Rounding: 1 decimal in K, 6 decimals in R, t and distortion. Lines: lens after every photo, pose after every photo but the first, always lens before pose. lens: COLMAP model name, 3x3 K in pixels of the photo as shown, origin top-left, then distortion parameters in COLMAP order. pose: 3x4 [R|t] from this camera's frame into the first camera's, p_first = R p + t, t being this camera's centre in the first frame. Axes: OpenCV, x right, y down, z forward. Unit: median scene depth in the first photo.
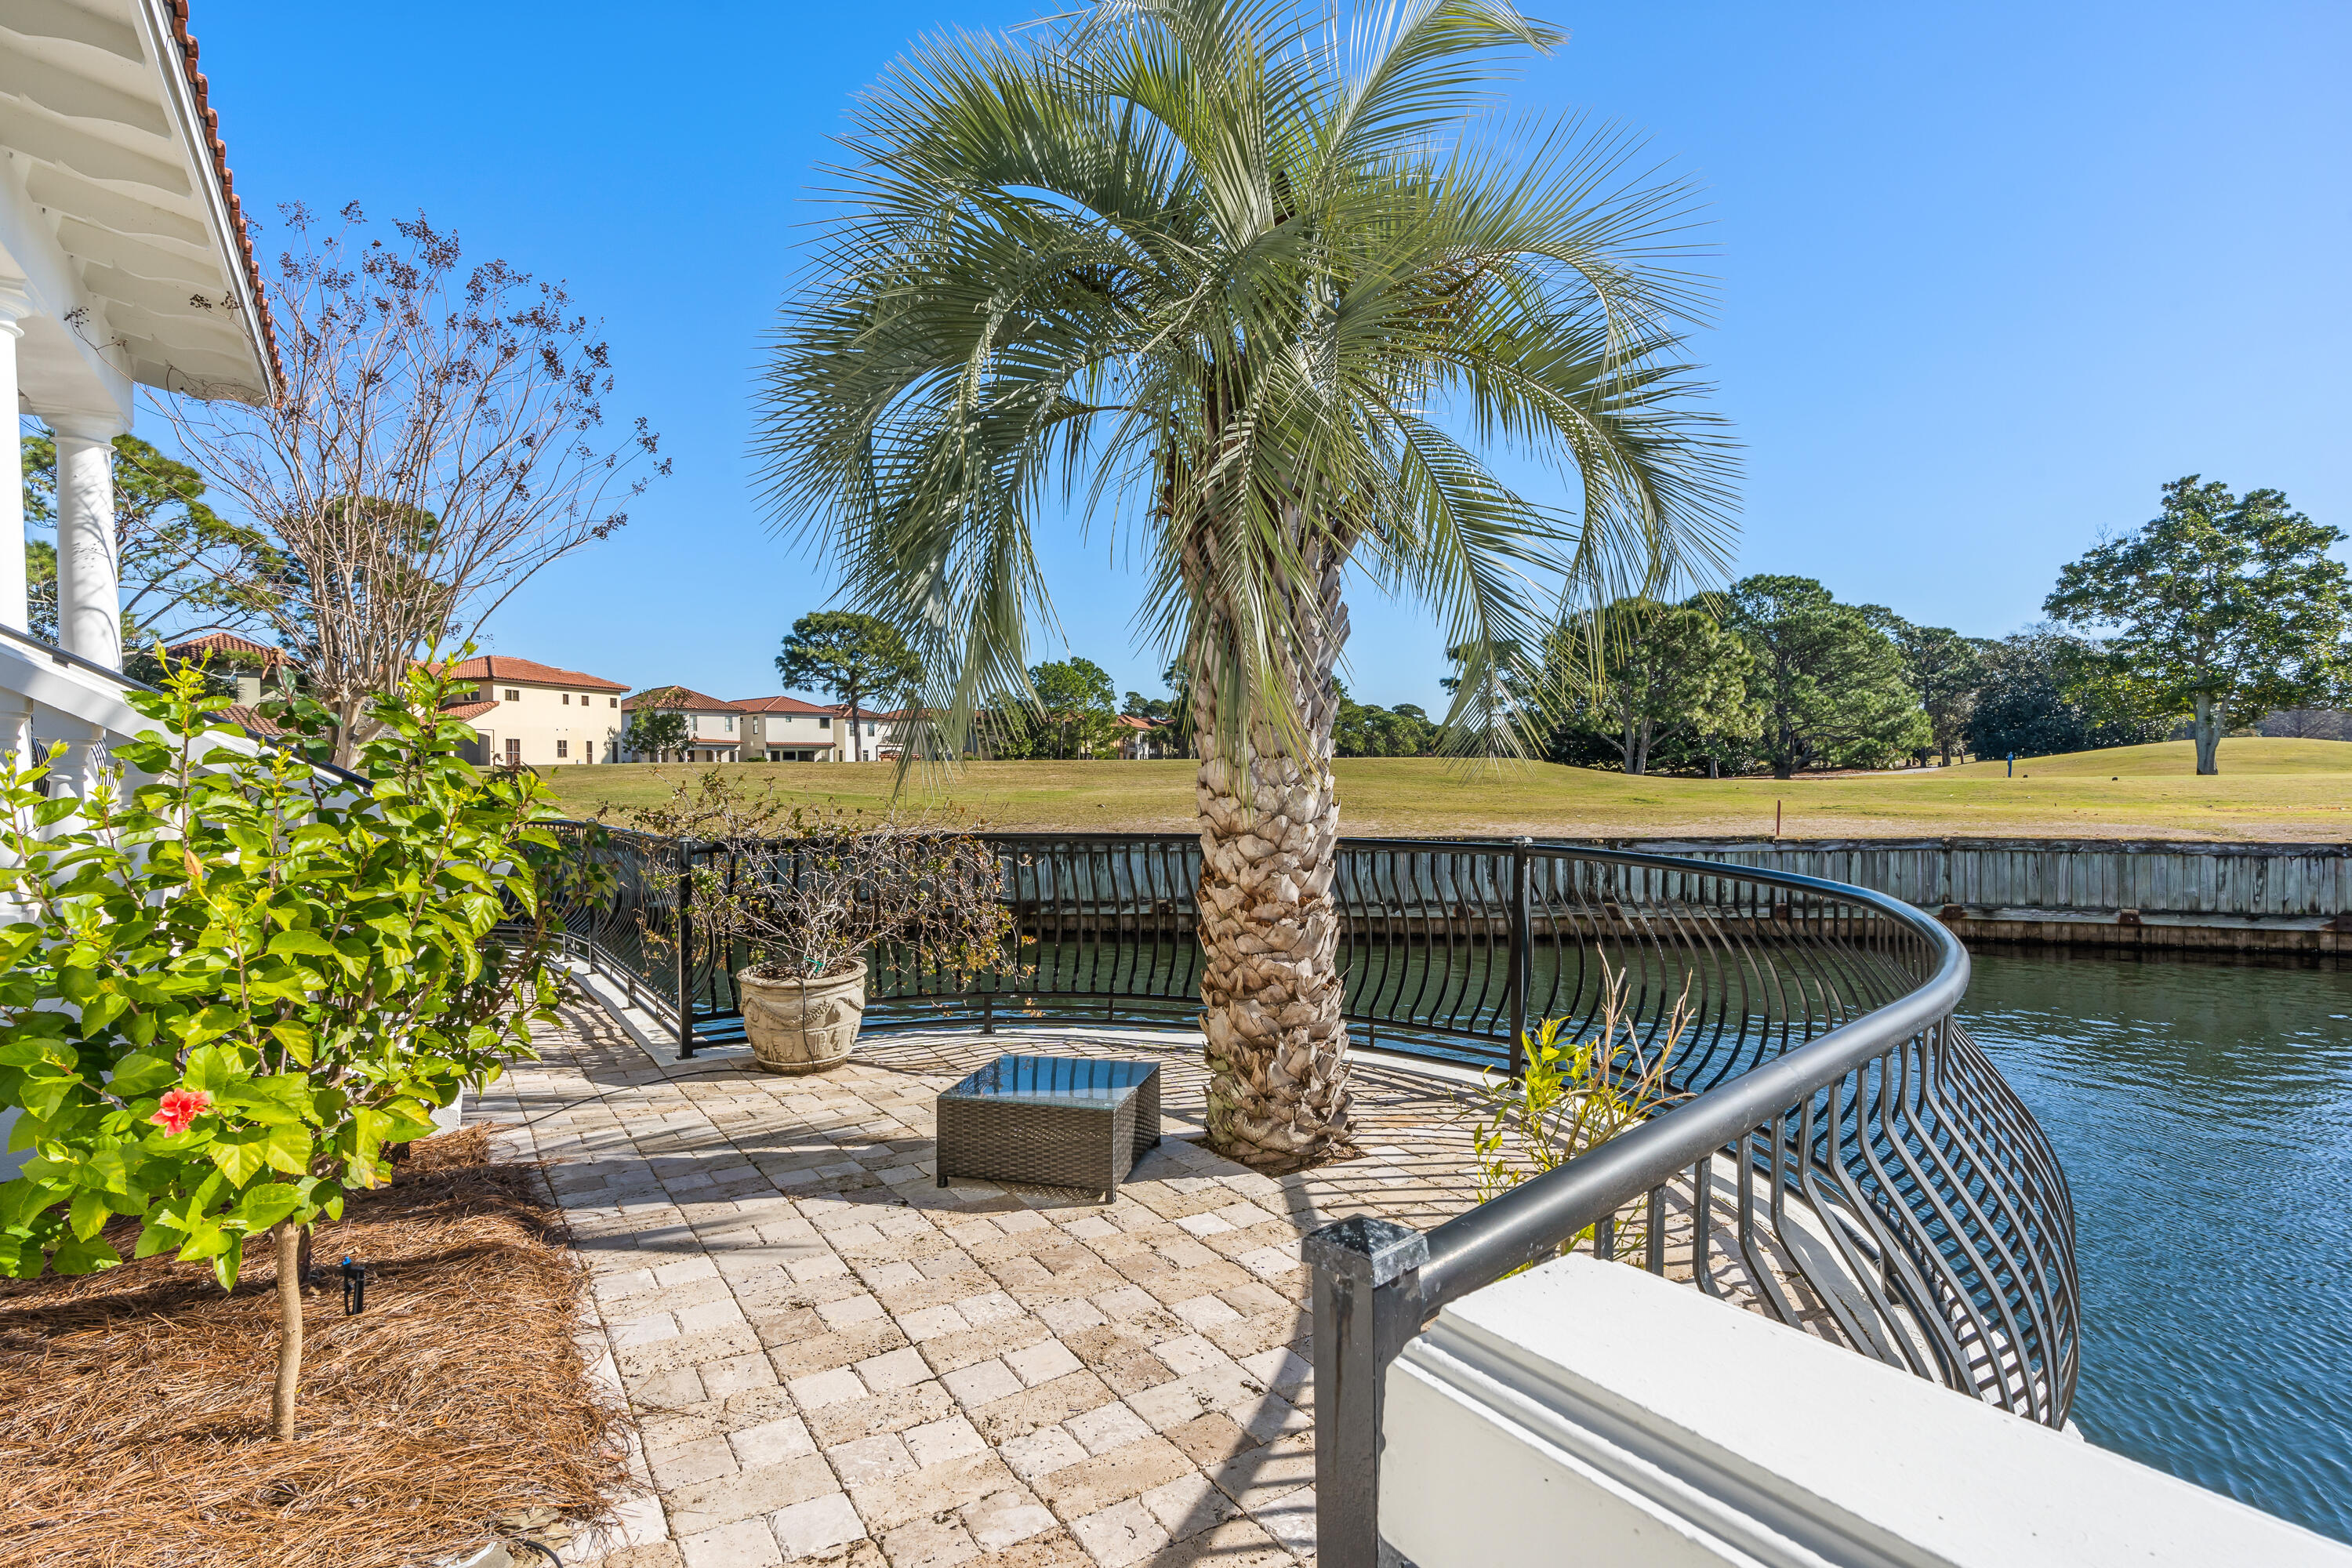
lens RADIAL K [[1186.6, 0, 1173.9], [0, 1186.6, 786.0], [0, 0, 1]] dist [-0.004887, 0.000334]
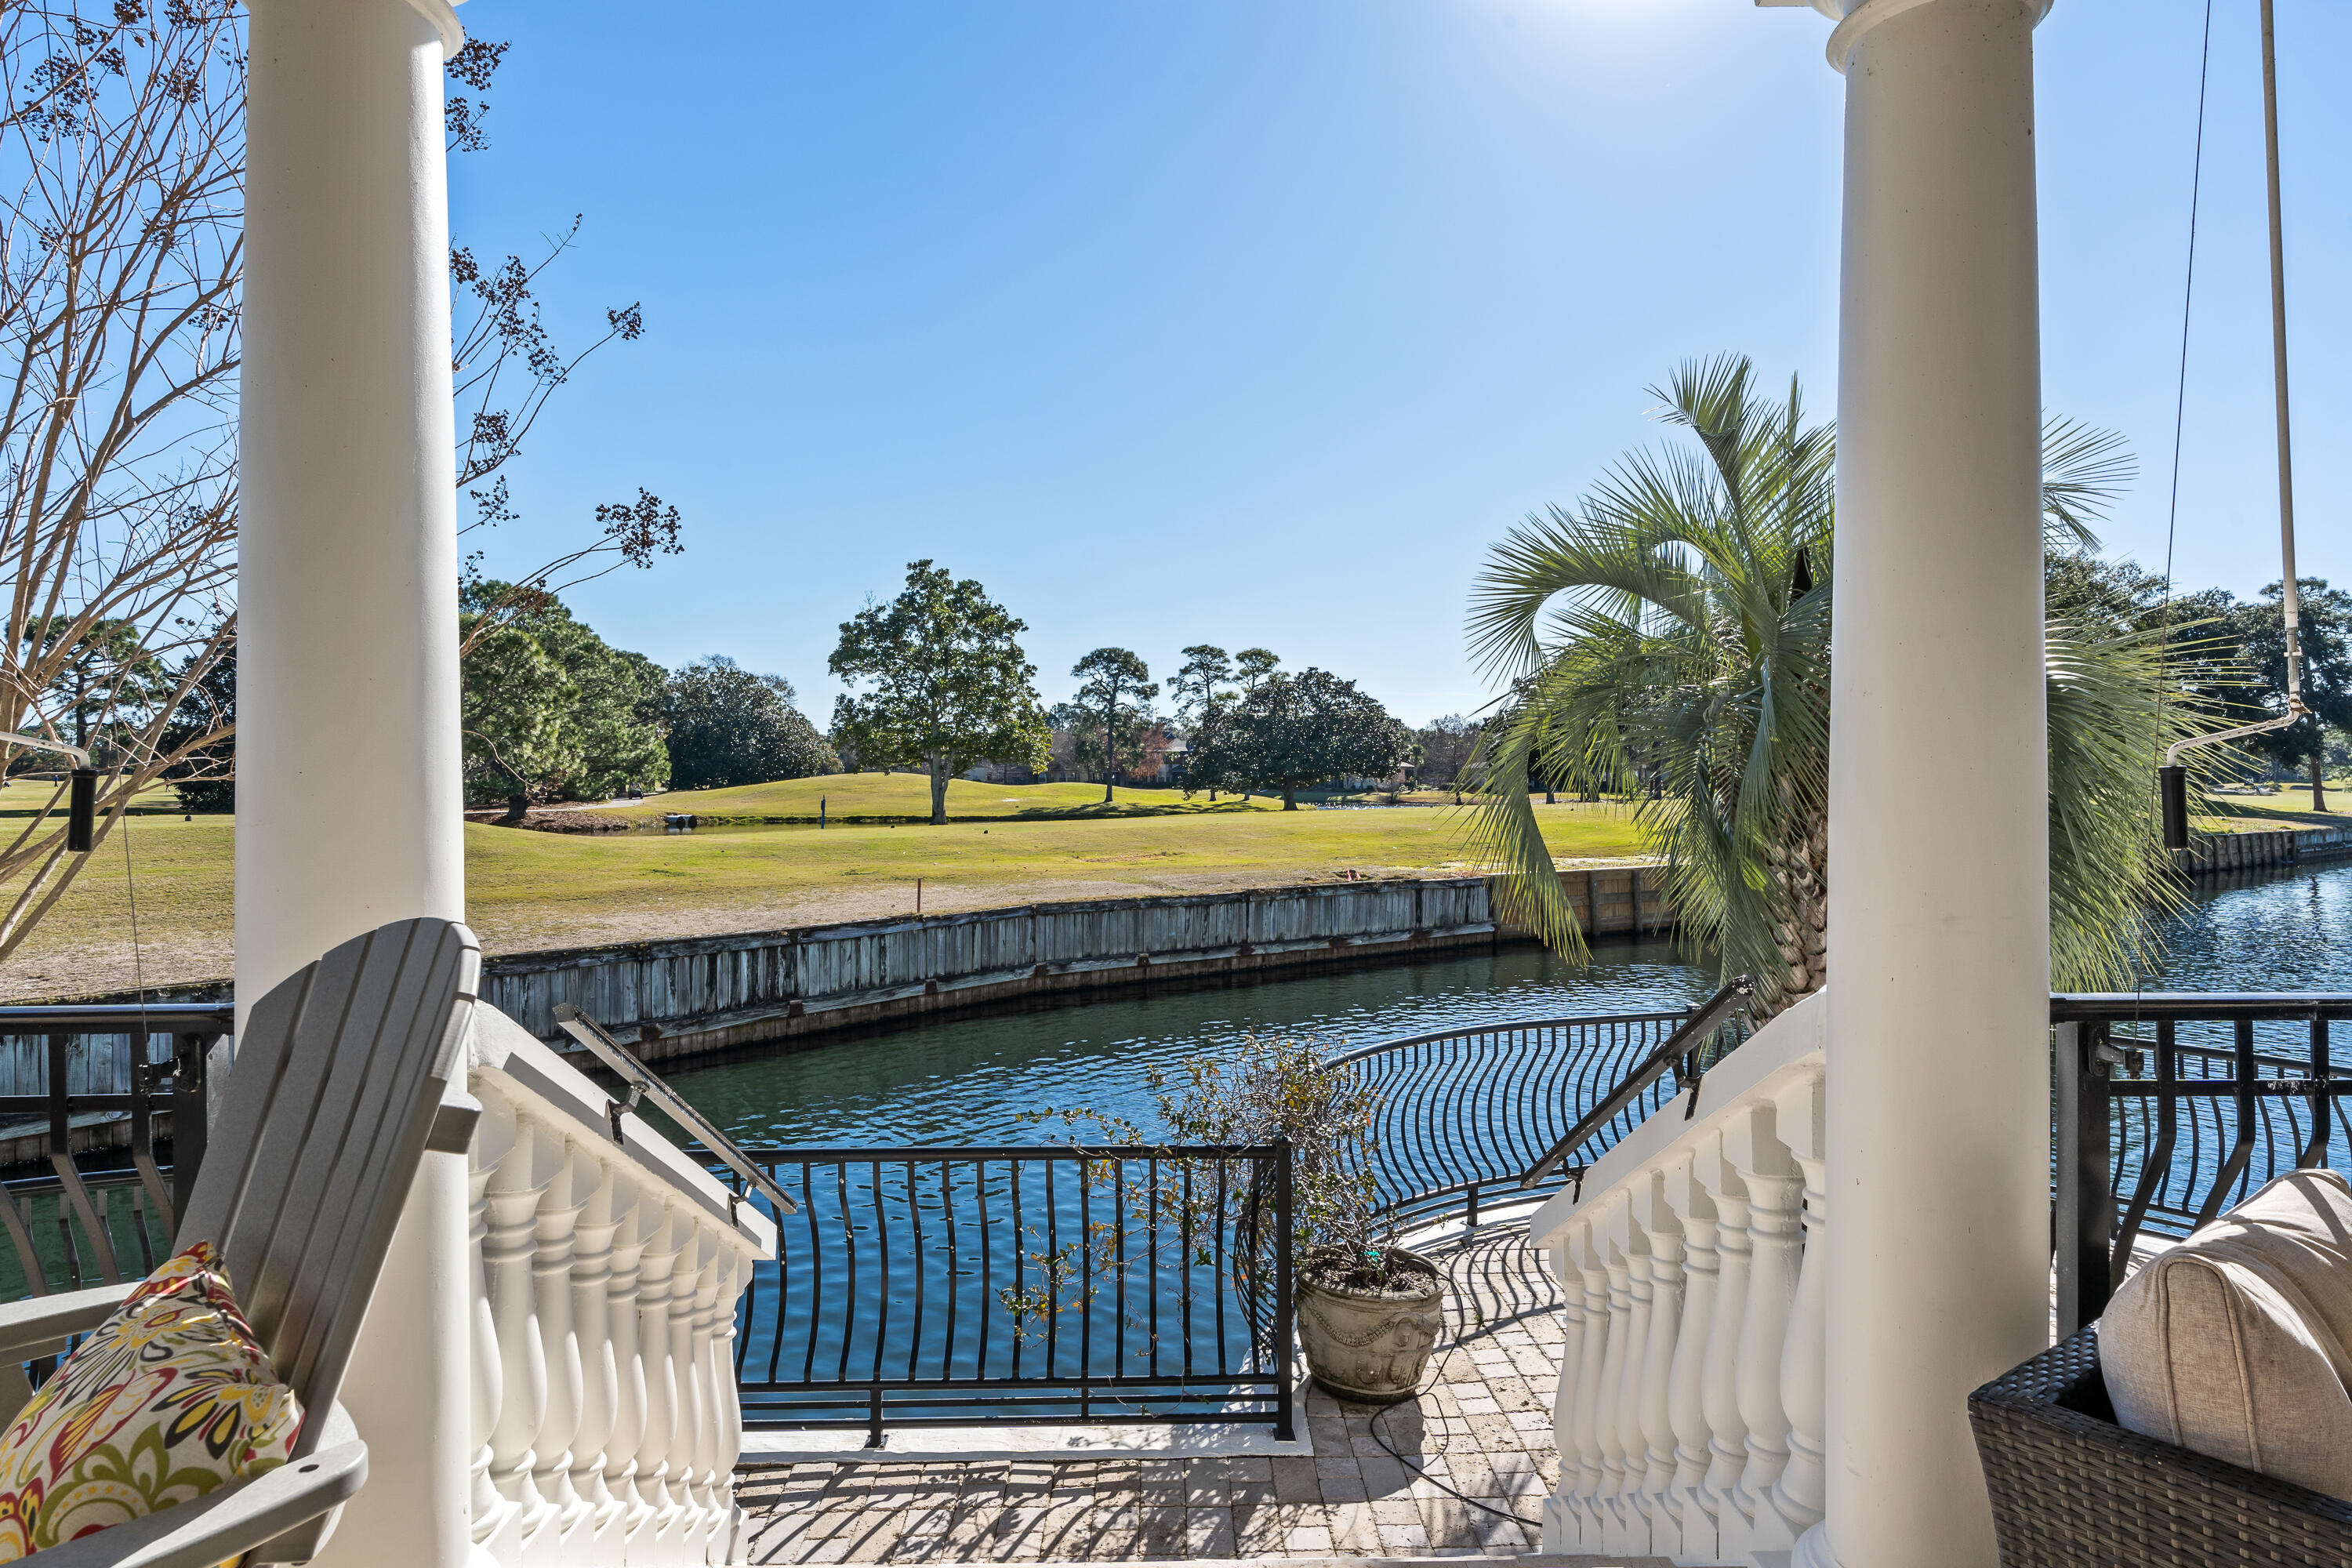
lens RADIAL K [[1365.9, 0, 1154.1], [0, 1365.9, 776.6], [0, 0, 1]] dist [-0.004334, -0.000359]
pose [[0.536259, 0.008723, 0.844009, -0.176787], [0.008053, 0.999848, -0.015450, -0.026300], [-0.844015, 0.015082, 0.536107, 0.092302]]
